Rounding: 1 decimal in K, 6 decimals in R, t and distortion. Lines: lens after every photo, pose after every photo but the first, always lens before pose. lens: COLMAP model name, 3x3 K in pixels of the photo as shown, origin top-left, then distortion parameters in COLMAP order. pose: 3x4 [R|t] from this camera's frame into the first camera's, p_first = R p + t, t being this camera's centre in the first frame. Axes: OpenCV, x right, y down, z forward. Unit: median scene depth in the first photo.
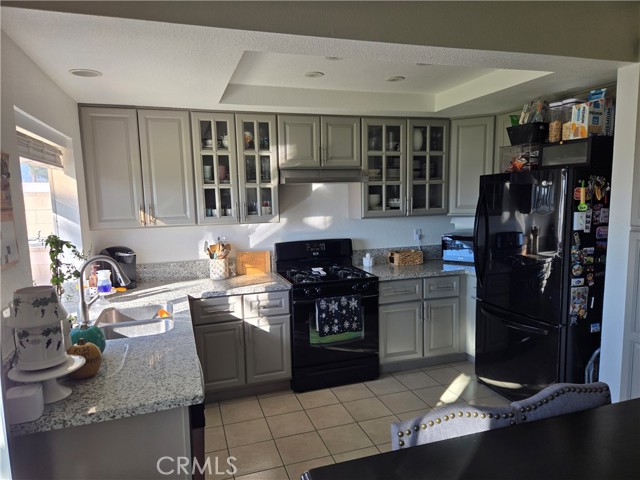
lens RADIAL K [[431.9, 0, 317.5], [0, 431.9, 245.1], [0, 0, 1]] dist [0.052231, -0.020230]
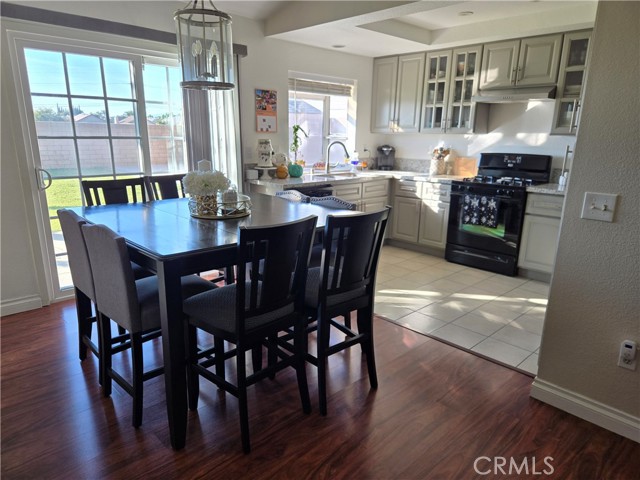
lens RADIAL K [[431.9, 0, 318.8], [0, 431.9, 241.5], [0, 0, 1]] dist [0.052231, -0.020230]
pose [[0.443320, 0.254741, -0.859403, 0.932809], [-0.129521, 0.966910, 0.219795, 0.030982], [0.886956, 0.013871, 0.461645, 0.007349]]
